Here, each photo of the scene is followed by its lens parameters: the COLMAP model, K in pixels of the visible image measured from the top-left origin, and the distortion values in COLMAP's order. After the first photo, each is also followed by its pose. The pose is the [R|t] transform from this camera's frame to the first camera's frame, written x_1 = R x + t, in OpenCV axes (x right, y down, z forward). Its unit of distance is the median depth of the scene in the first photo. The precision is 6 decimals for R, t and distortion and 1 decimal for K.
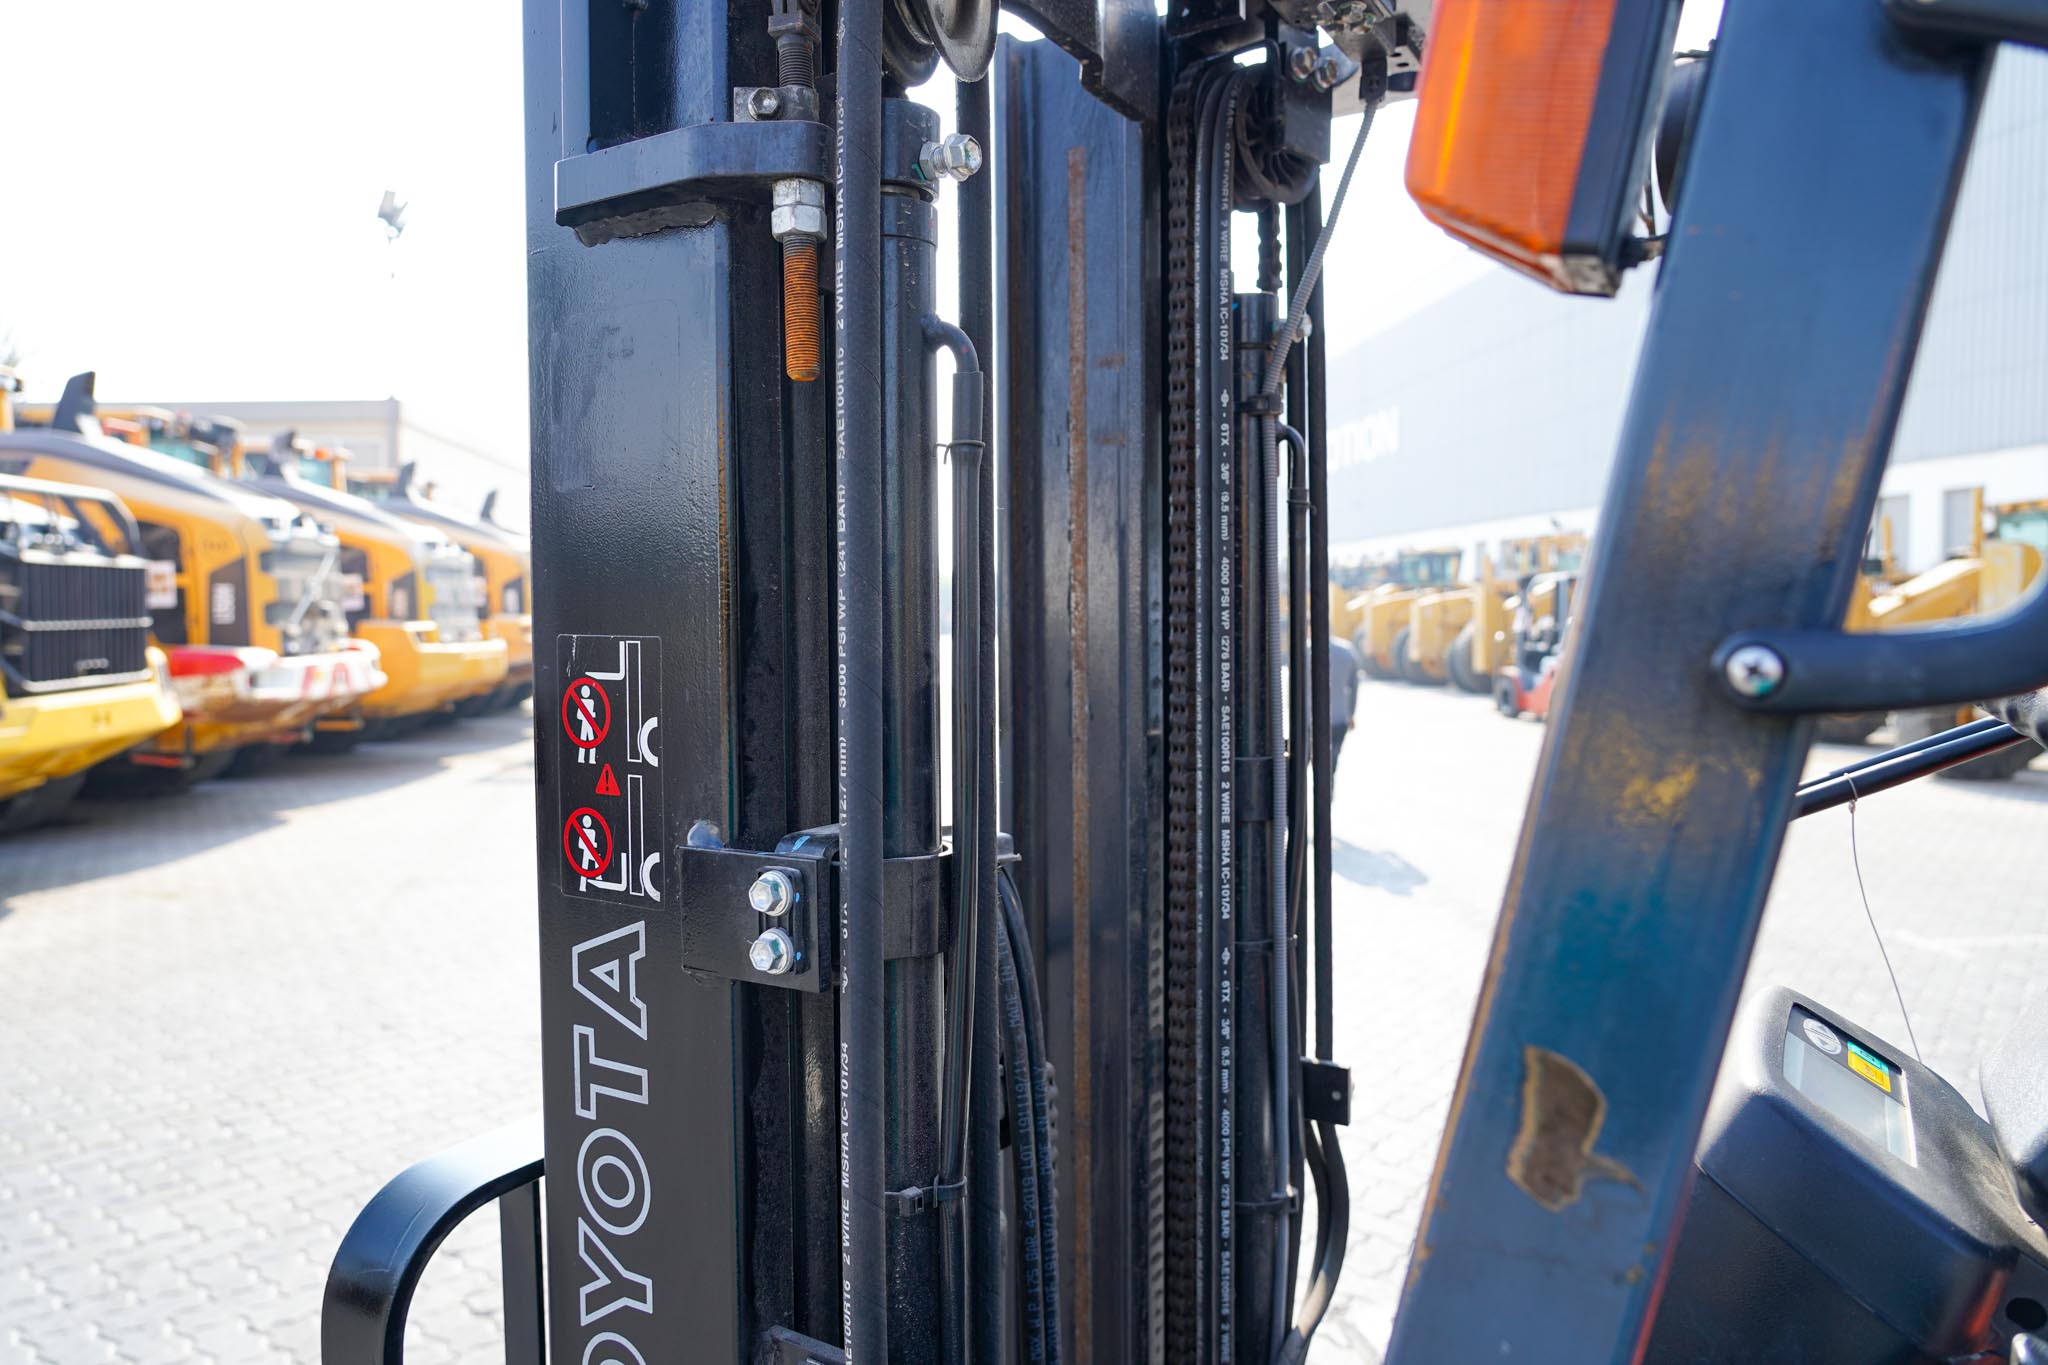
lens RADIAL K [[1383.4, 0, 1022.7], [0, 1383.4, 667.0], [0, 0, 1]] dist [-0.034676, 0.020525]
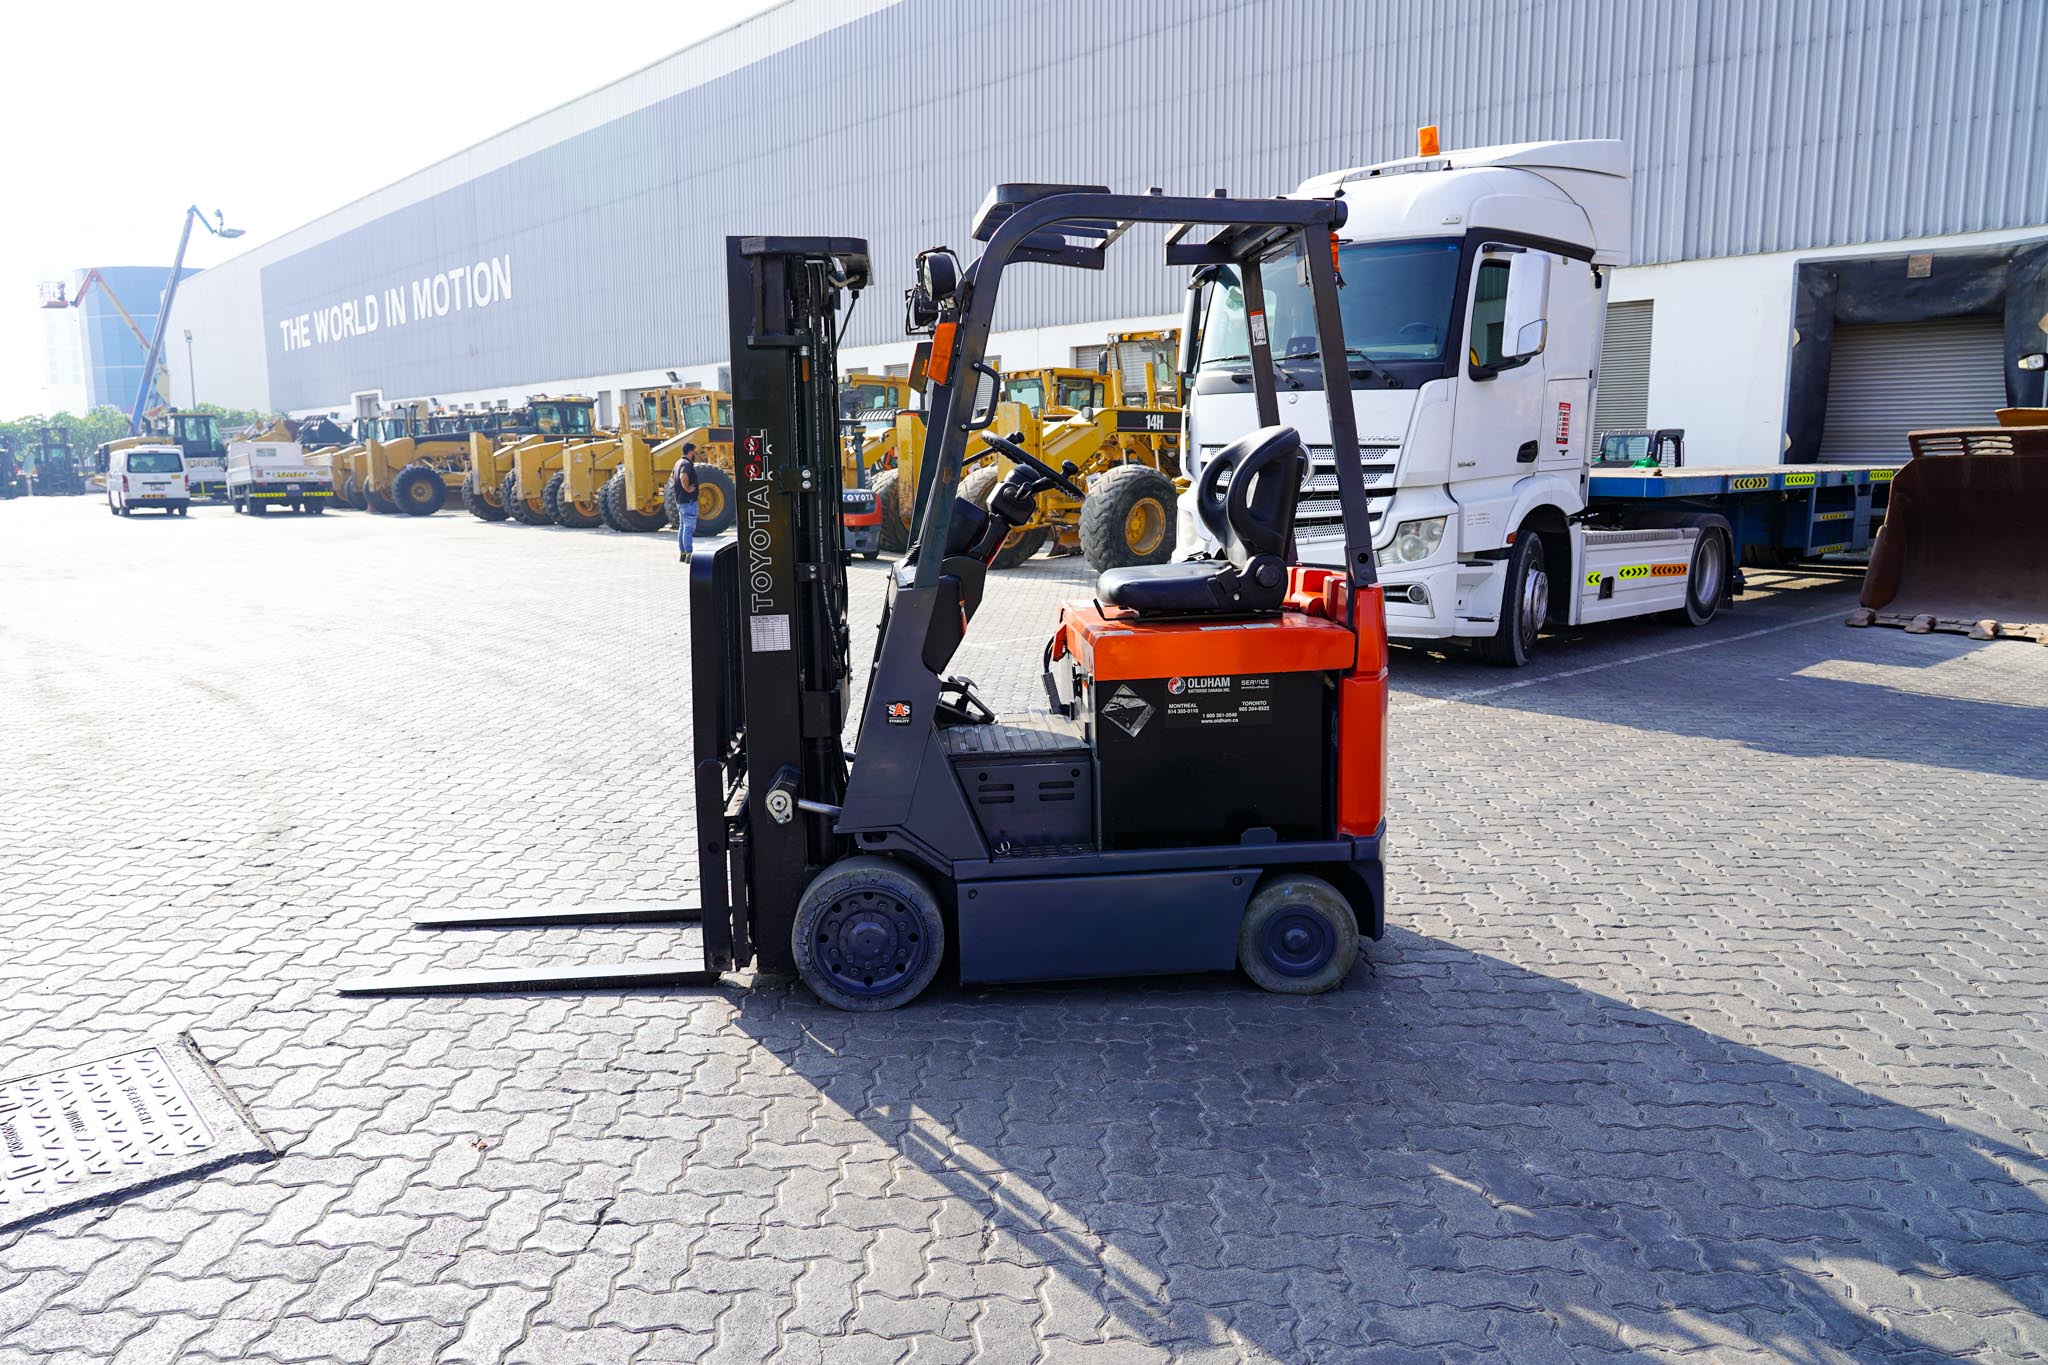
lens RADIAL K [[1383.4, 0, 1022.7], [0, 1383.4, 667.0], [0, 0, 1]] dist [-0.034676, 0.020525]
pose [[0.810506, -0.093632, 0.578198, -0.183311], [0.031087, 0.992626, 0.117167, 0.020439], [-0.584905, -0.076990, 0.807440, -0.270530]]
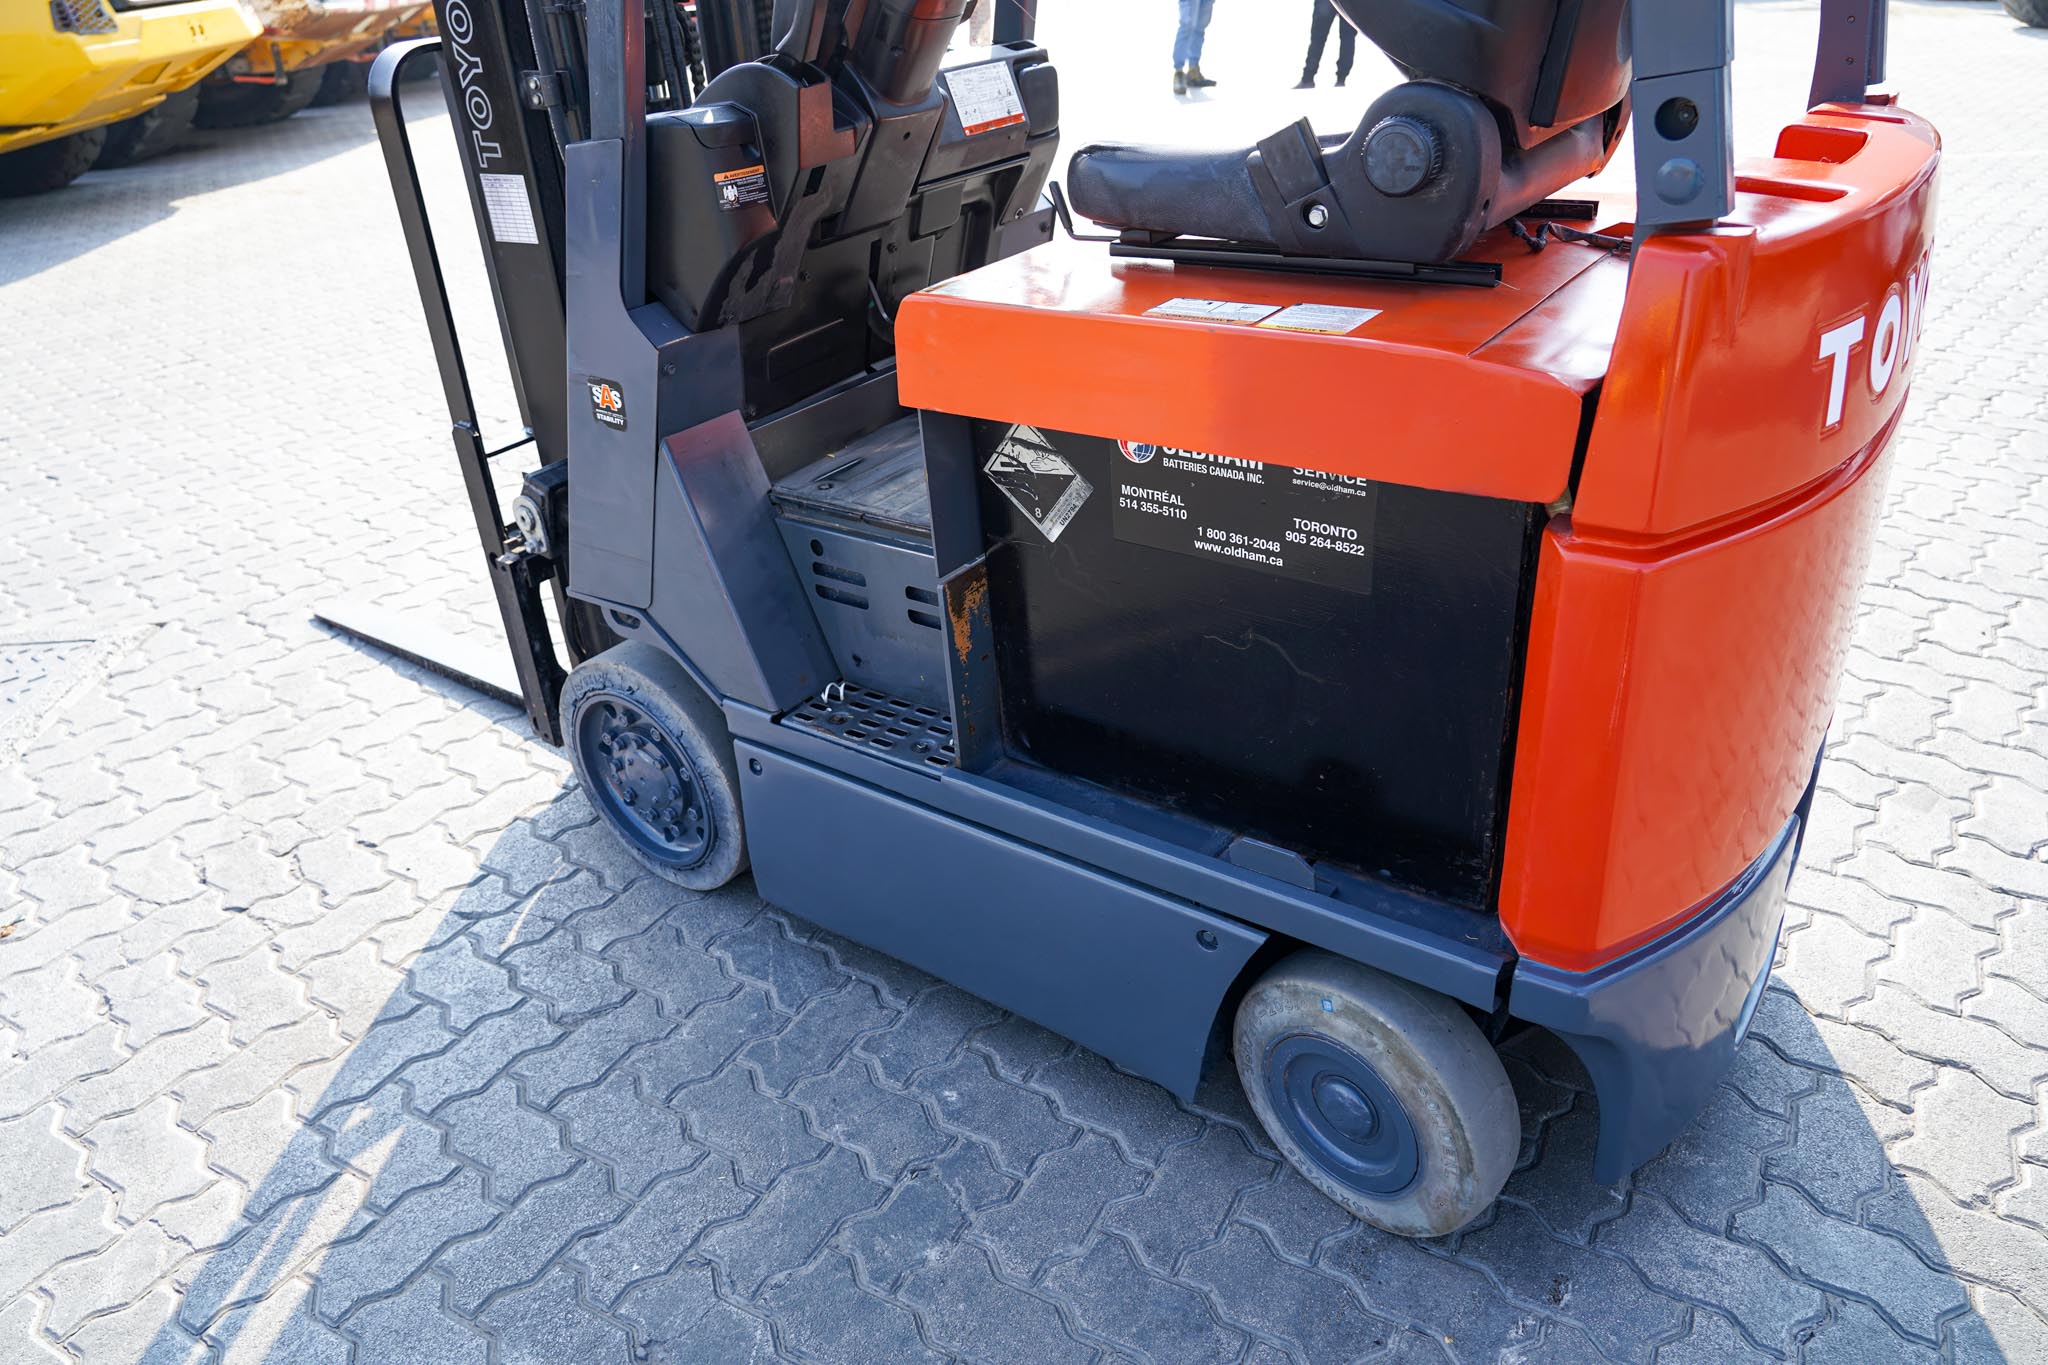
lens RADIAL K [[1385.8, 0, 1020.2], [0, 1385.8, 666.7], [0, 0, 1]] dist [-0.032922, 0.016323]
pose [[0.995457, -0.008515, -0.094834, 0.073008], [0.050320, 0.892586, 0.448060, 0.026459], [0.080832, -0.450796, 0.888959, -0.129776]]
